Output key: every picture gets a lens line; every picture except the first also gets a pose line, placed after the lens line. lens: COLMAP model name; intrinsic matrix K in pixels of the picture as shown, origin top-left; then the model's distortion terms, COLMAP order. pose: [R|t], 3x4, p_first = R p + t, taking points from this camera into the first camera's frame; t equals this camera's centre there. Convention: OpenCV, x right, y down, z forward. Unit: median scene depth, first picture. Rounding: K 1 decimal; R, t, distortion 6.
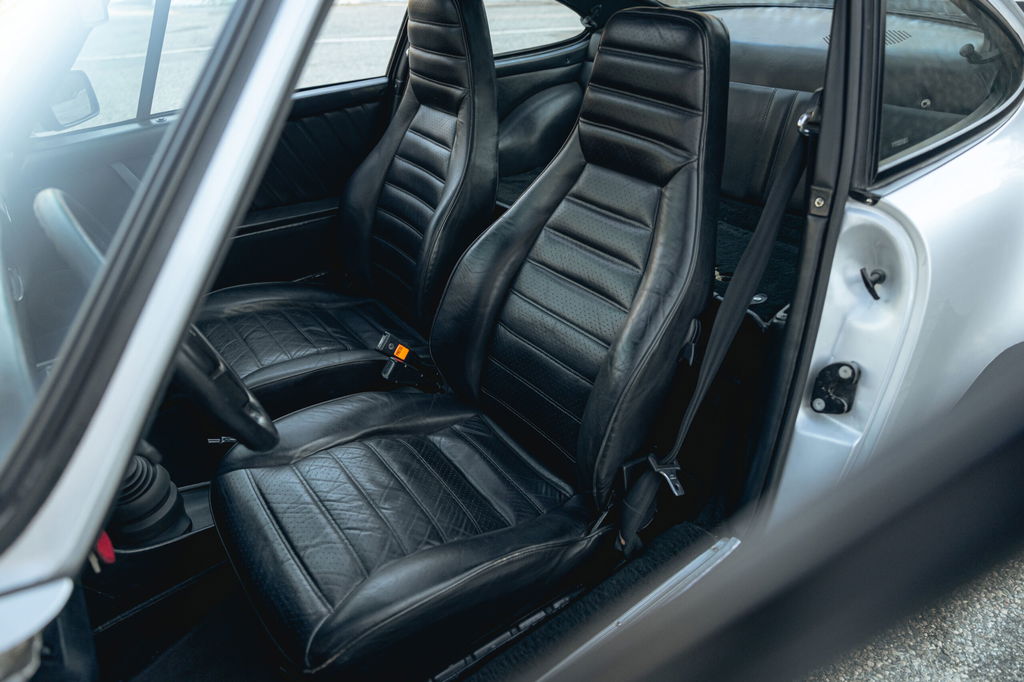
lens RADIAL K [[681.5, 0, 513.1], [0, 681.5, 338.6], [0, 0, 1]] dist [0.006934, 0.001941]
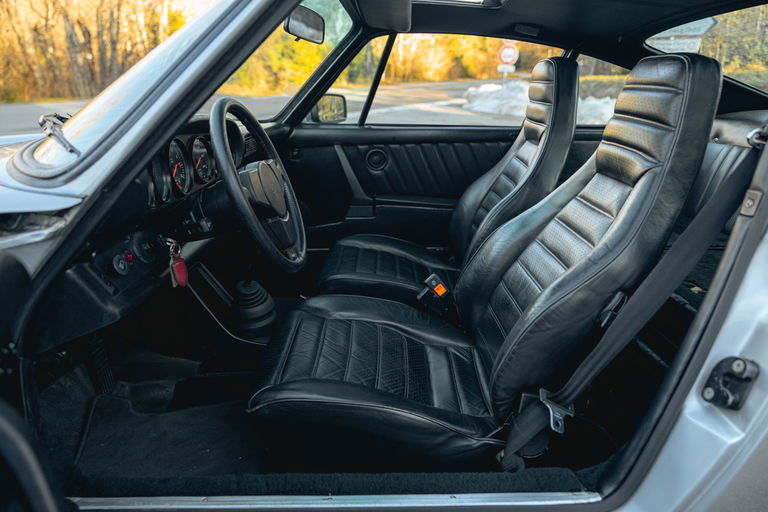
lens RADIAL K [[511.1, 0, 387.6], [0, 511.1, 256.9], [0, 0, 1]] dist [0.006934, 0.001941]
pose [[0.815098, 0.247332, -0.523873, 0.315128], [-0.352056, 0.929625, -0.108871, 0.122876], [0.460078, 0.273173, 0.844810, 0.056367]]
